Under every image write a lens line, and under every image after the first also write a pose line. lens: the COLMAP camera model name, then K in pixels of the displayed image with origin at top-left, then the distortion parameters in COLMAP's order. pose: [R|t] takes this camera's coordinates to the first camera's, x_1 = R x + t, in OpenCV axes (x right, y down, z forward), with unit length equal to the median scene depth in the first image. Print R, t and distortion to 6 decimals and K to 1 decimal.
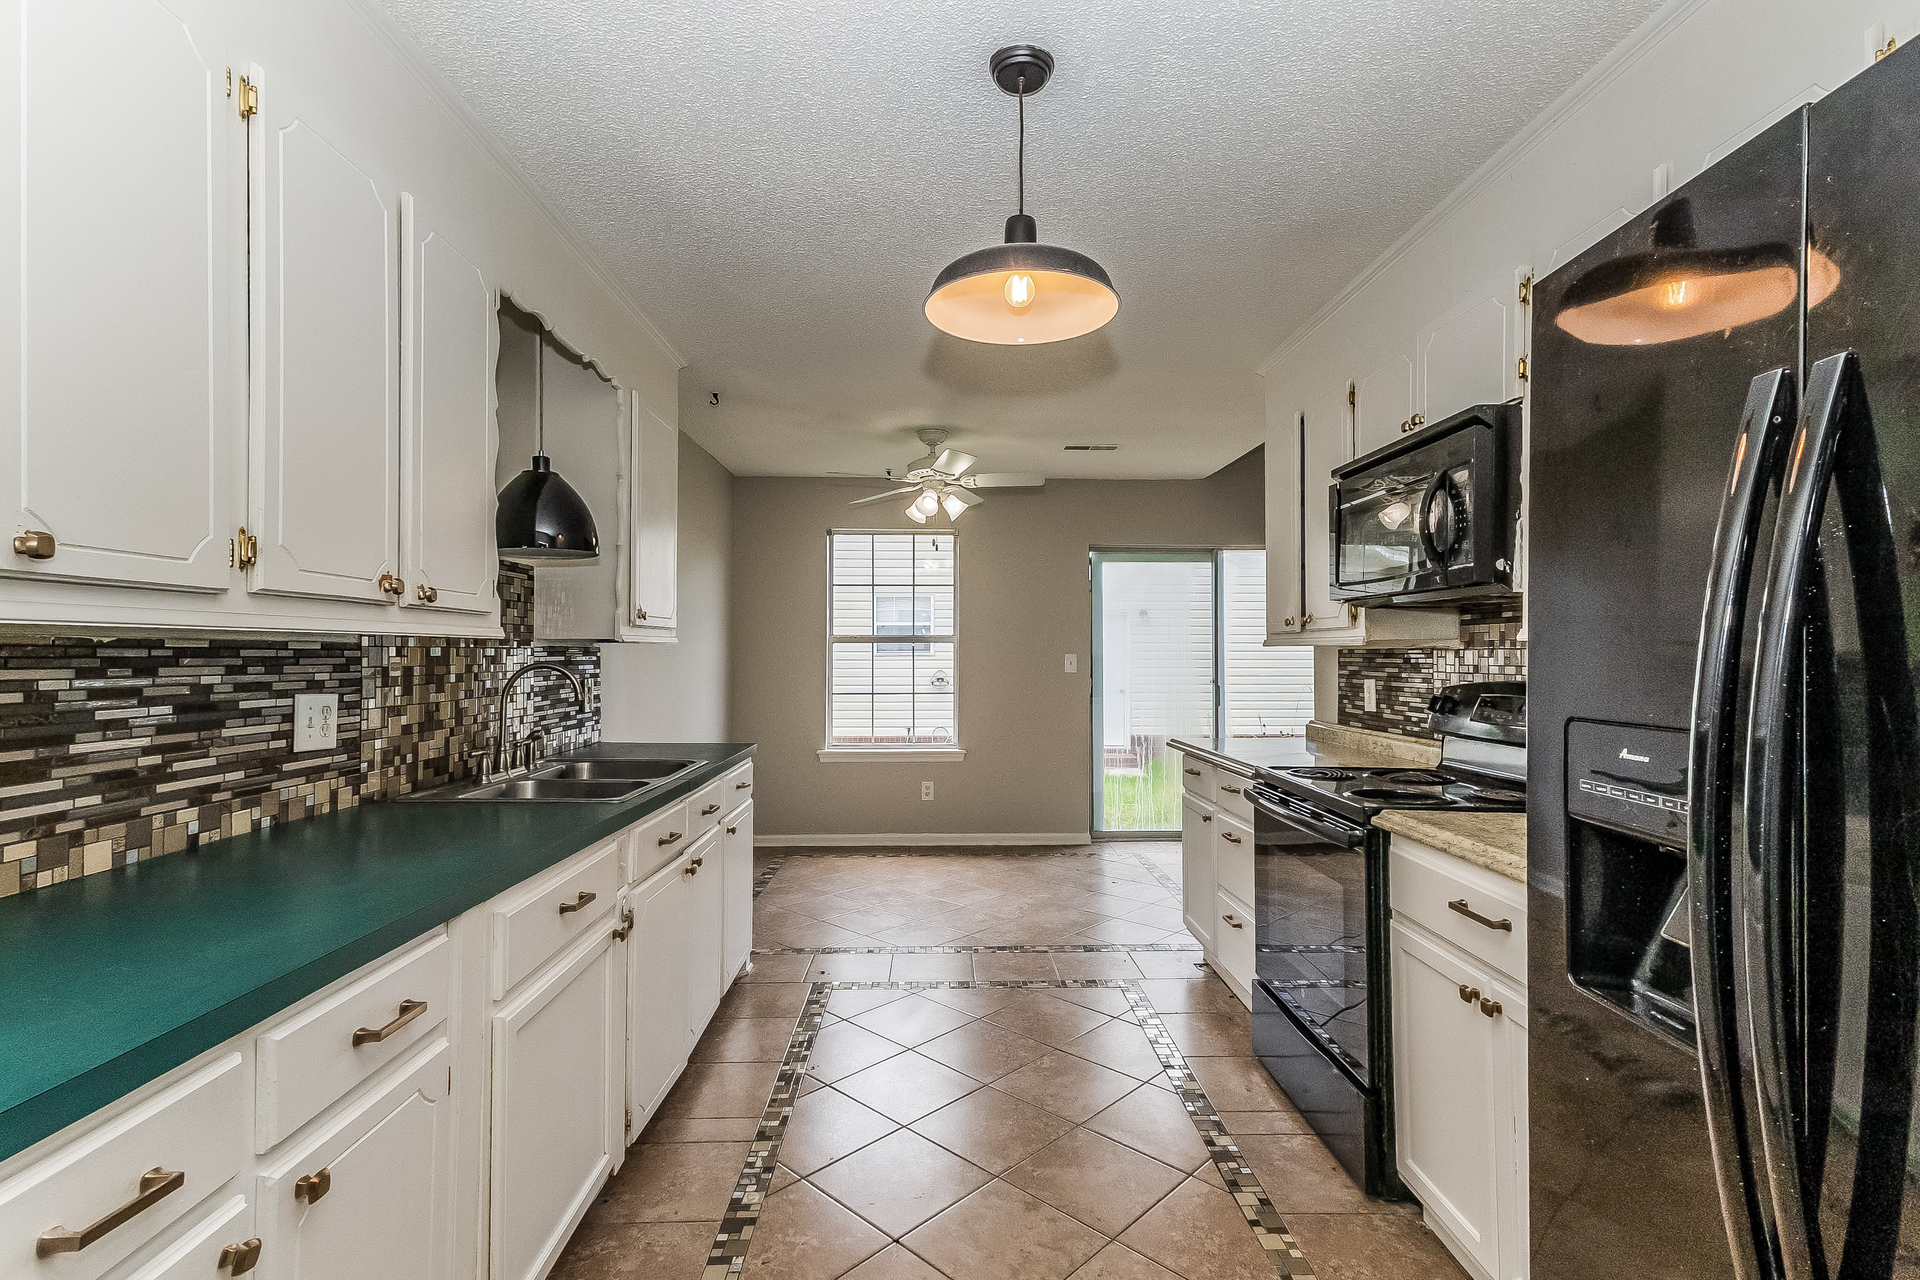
lens RADIAL K [[892.4, 0, 953.4], [0, 892.4, 650.0], [0, 0, 1]] dist [0.014372, -0.001325]
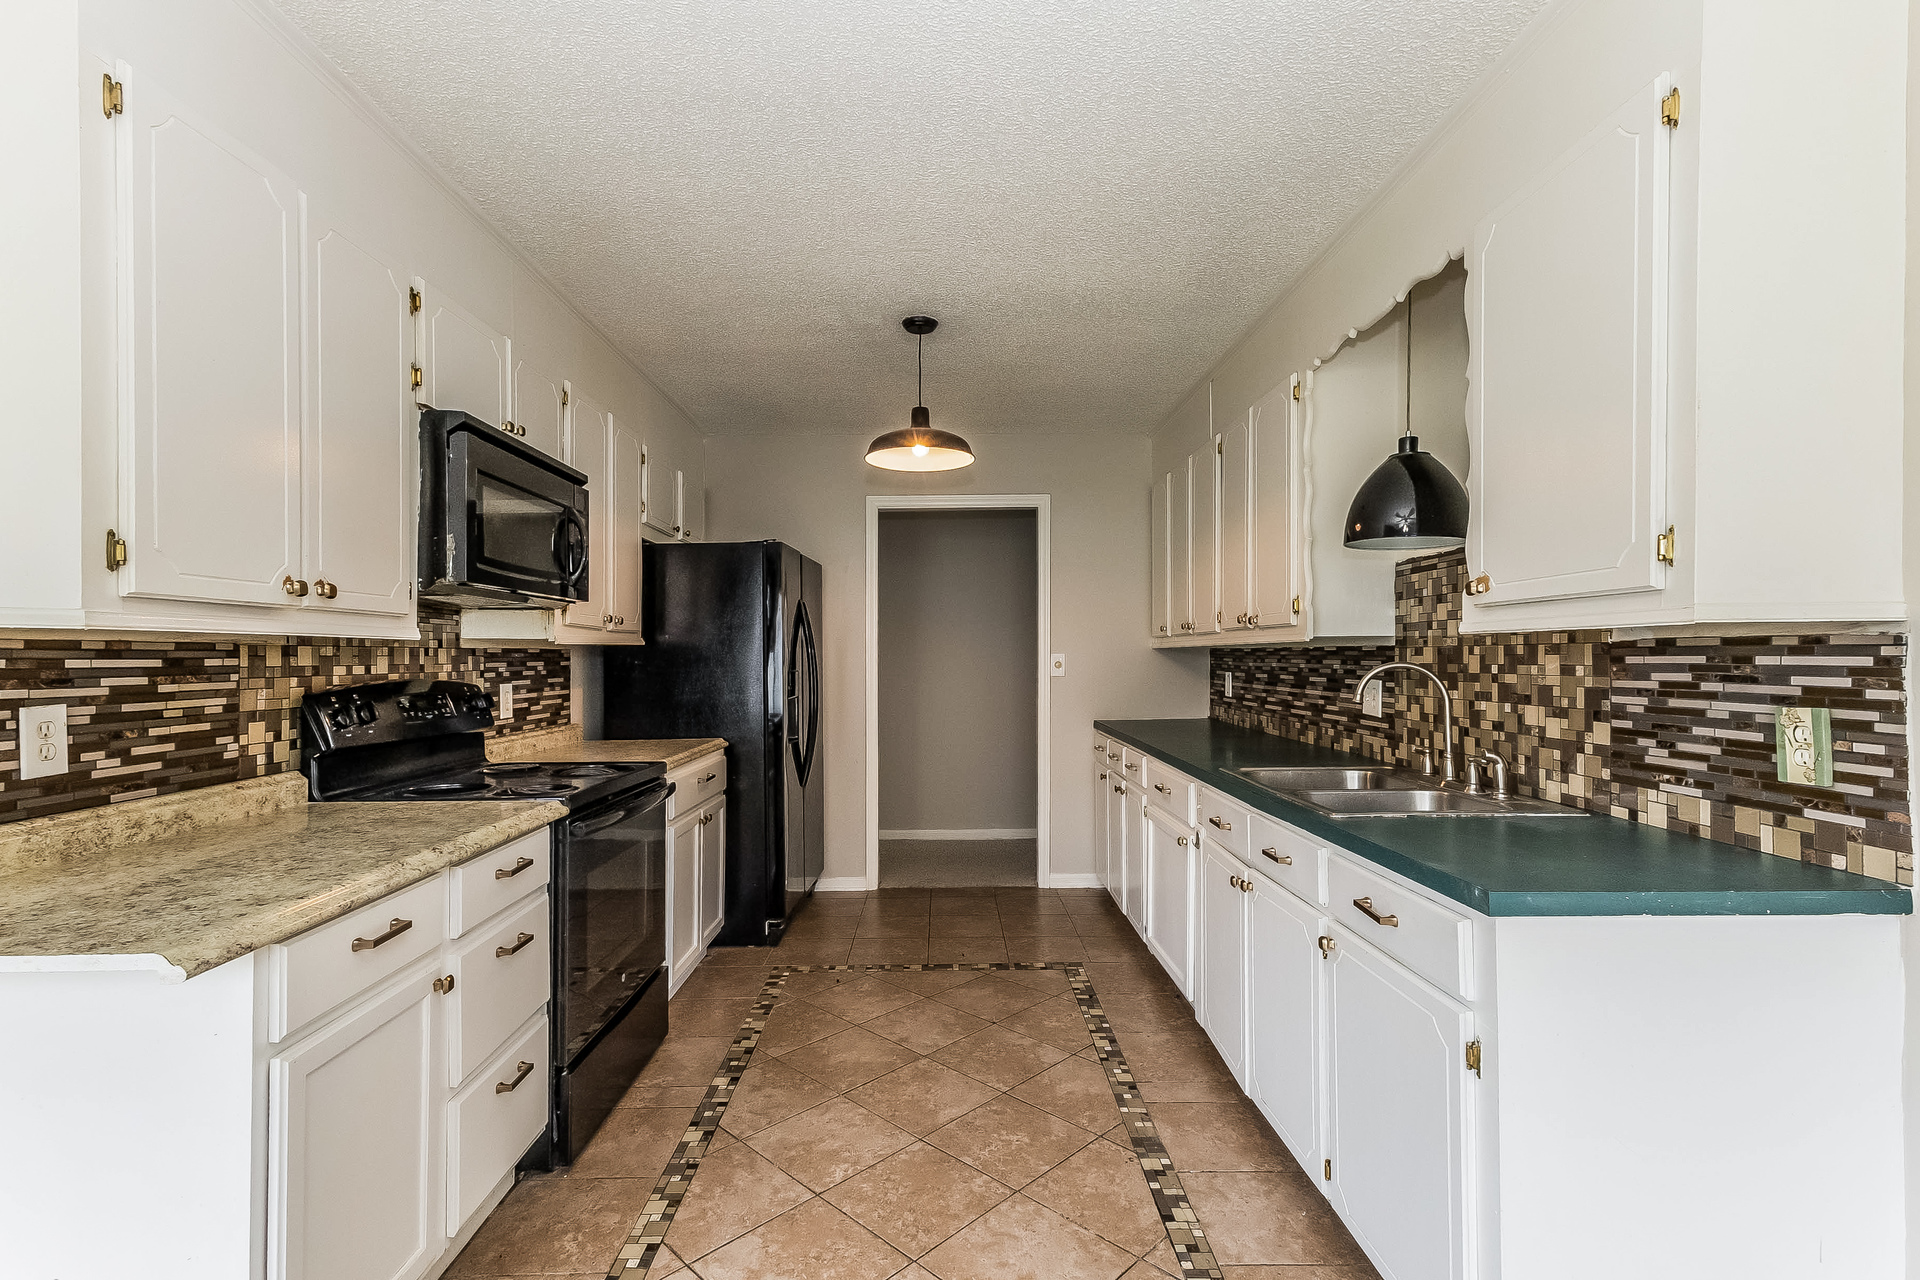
lens RADIAL K [[892.4, 0, 953.4], [0, 892.4, 650.0], [0, 0, 1]] dist [0.014372, -0.001325]
pose [[-0.999974, 0.000152, 0.007262, -0.002961], [0.000069, 0.999936, -0.011337, 0.015618], [-0.007263, -0.011336, -0.999909, 2.466923]]
